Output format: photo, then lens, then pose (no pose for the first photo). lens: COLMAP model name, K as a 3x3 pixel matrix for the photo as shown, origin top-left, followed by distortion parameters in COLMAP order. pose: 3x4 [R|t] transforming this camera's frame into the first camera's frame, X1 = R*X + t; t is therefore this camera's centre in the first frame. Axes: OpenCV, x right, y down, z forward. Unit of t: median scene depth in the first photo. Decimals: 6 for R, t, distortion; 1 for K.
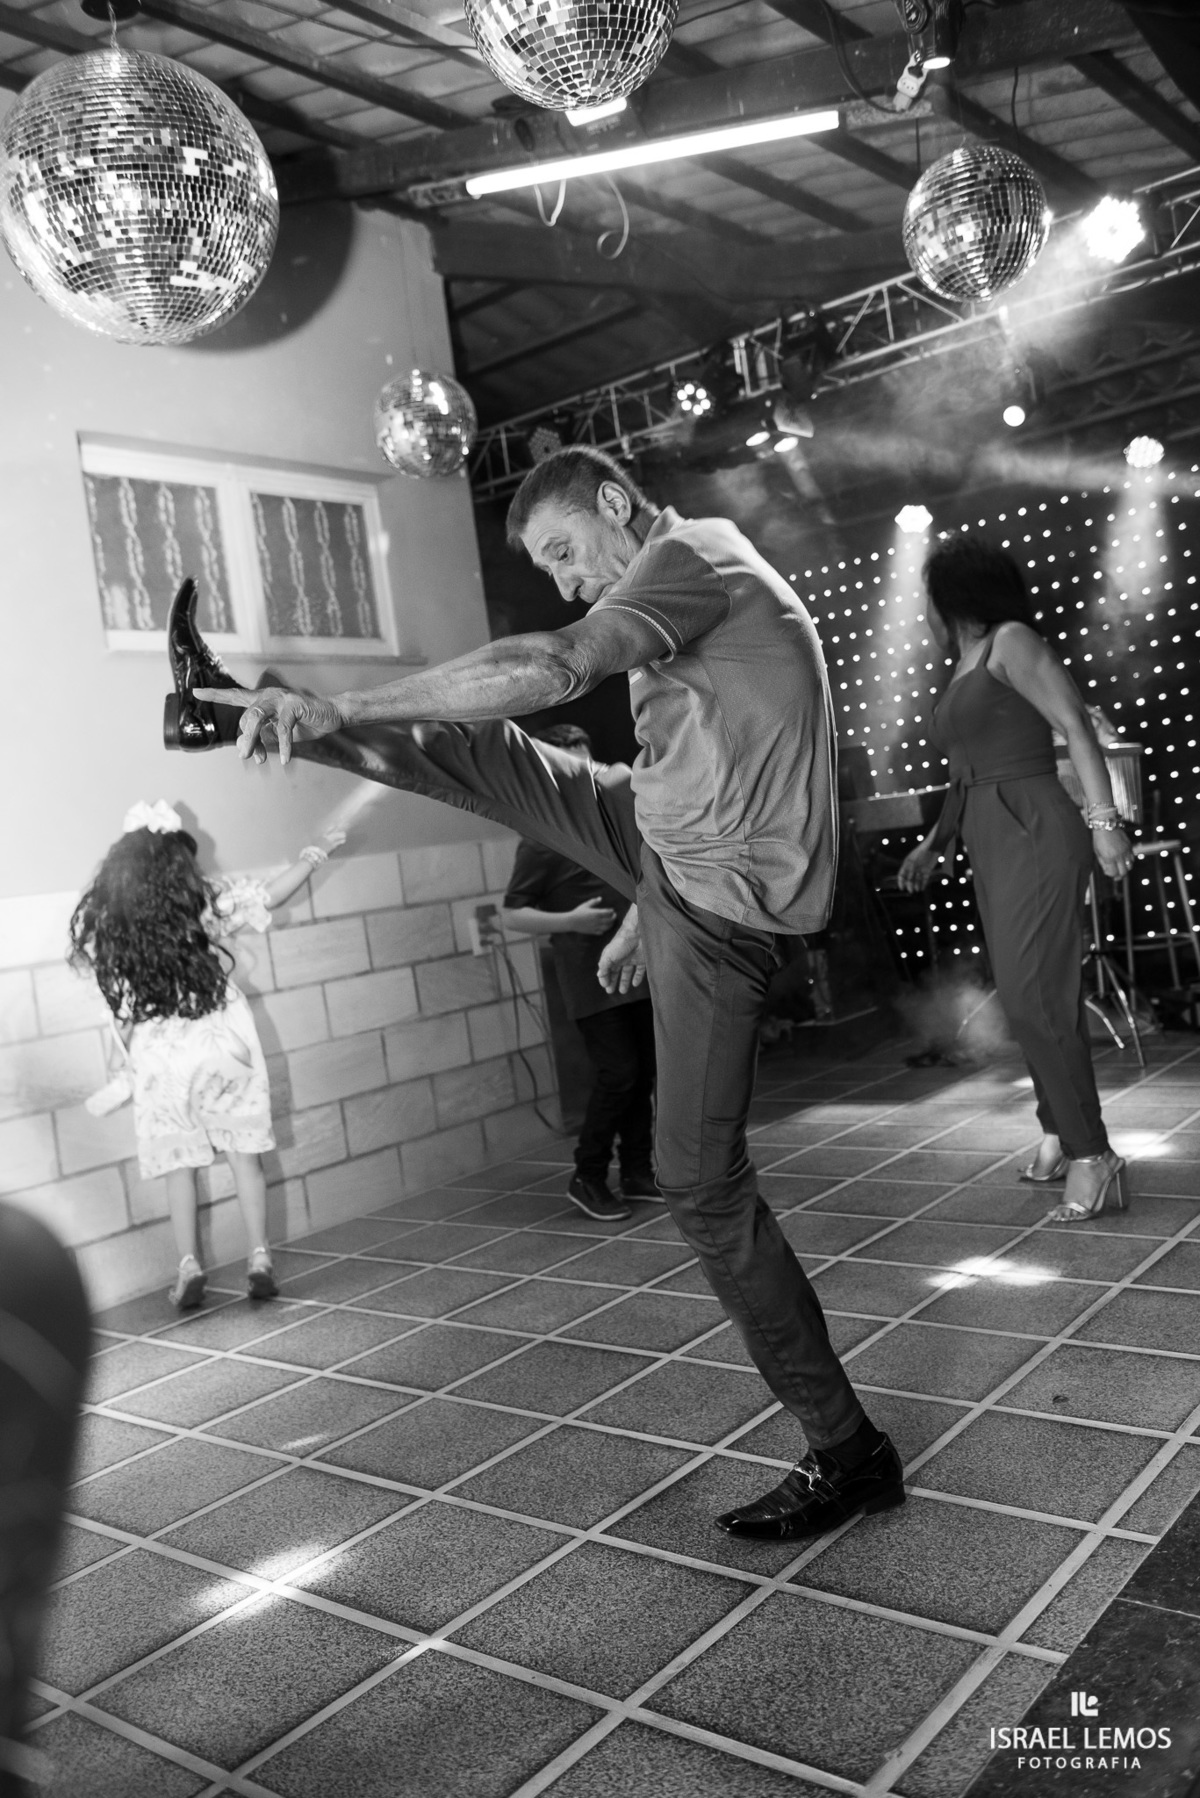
lens RADIAL K [[1546.8, 0, 600.0], [0, 1546.8, 899.0], [0, 0, 1]] dist [-0.004358, -0.000637]
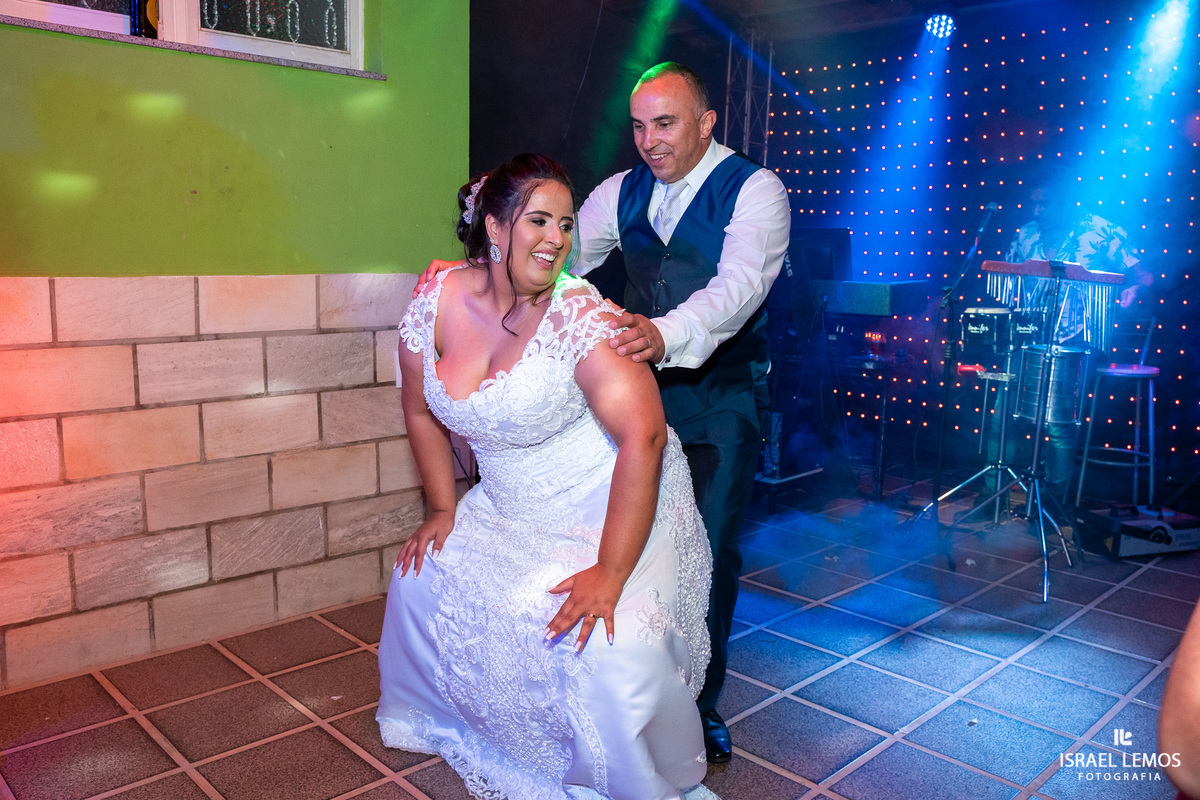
lens RADIAL K [[979.8, 0, 600.0], [0, 979.8, 400.0], [0, 0, 1]] dist [-0.109434, 0.094901]
pose [[0.981458, 0.162562, -0.101560, 0.115782], [-0.149560, 0.980859, 0.124692, -0.055052], [0.119886, -0.107190, 0.986984, 0.415311]]
